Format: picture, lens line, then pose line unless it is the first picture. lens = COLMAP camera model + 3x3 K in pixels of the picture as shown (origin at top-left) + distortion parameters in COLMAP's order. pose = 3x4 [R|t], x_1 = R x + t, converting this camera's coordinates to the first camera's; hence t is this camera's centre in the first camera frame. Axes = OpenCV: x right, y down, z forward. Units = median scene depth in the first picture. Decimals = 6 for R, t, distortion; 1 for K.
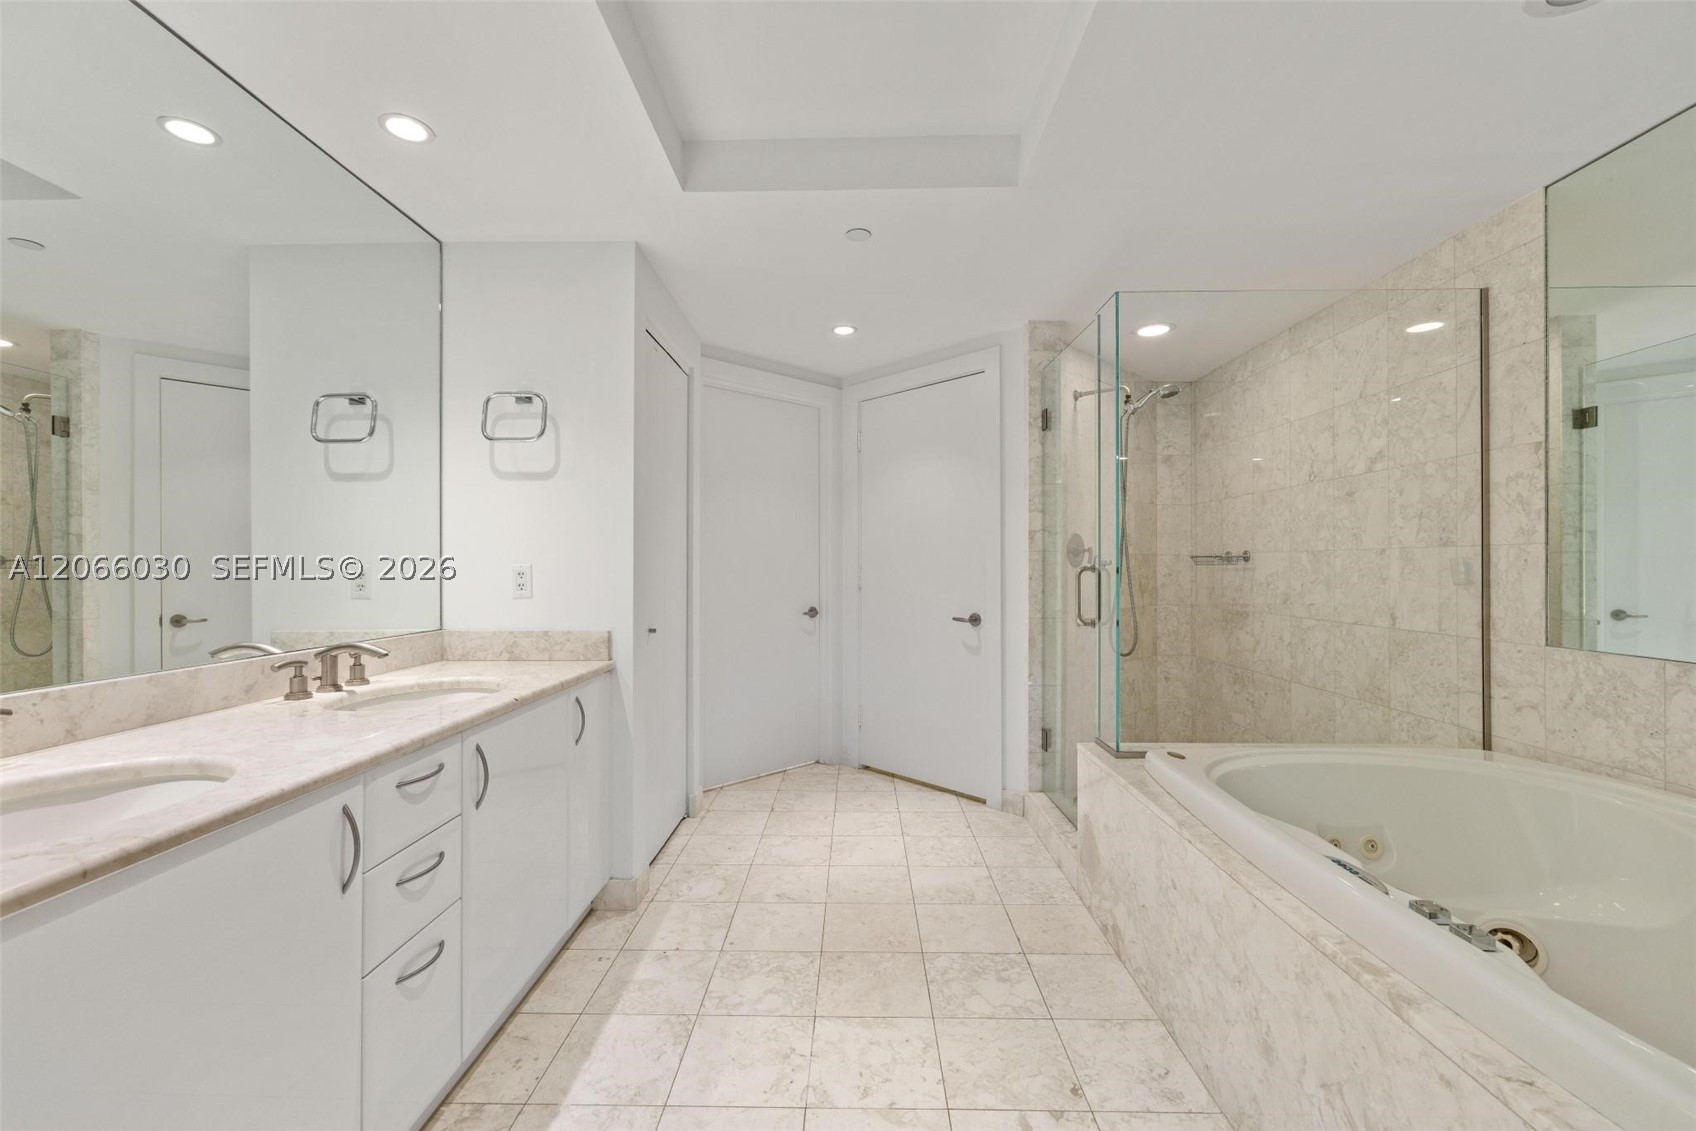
lens RADIAL K [[692.3, 0, 849.8], [0, 692.3, 560.8], [0, 0, 1]] dist [-0.000229, 0.001514]
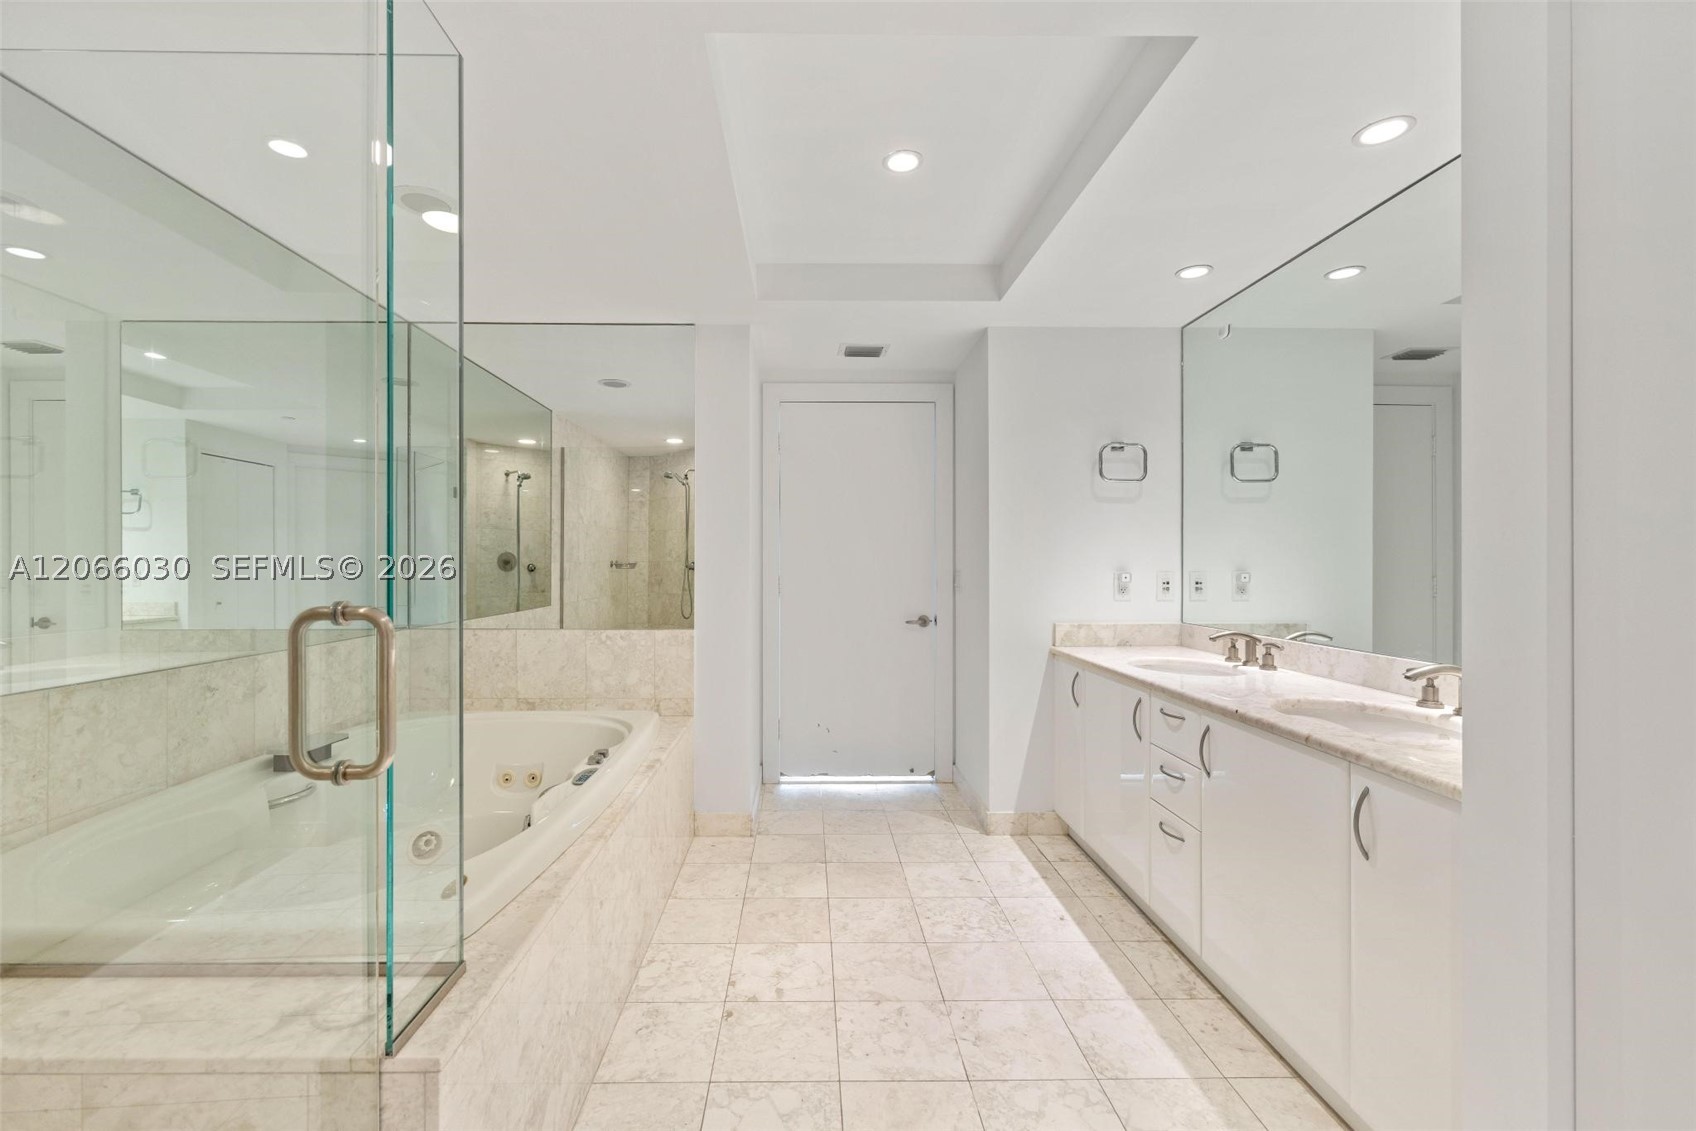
lens RADIAL K [[692.3, 0, 837.7], [0, 692.3, 564.3], [0, 0, 1]] dist [-0.000229, 0.001514]
pose [[-0.998385, 0.002663, -0.056742, 0.221525], [0.002725, 0.999996, -0.001010, -0.027931], [0.056739, -0.001163, -0.998388, 2.451630]]
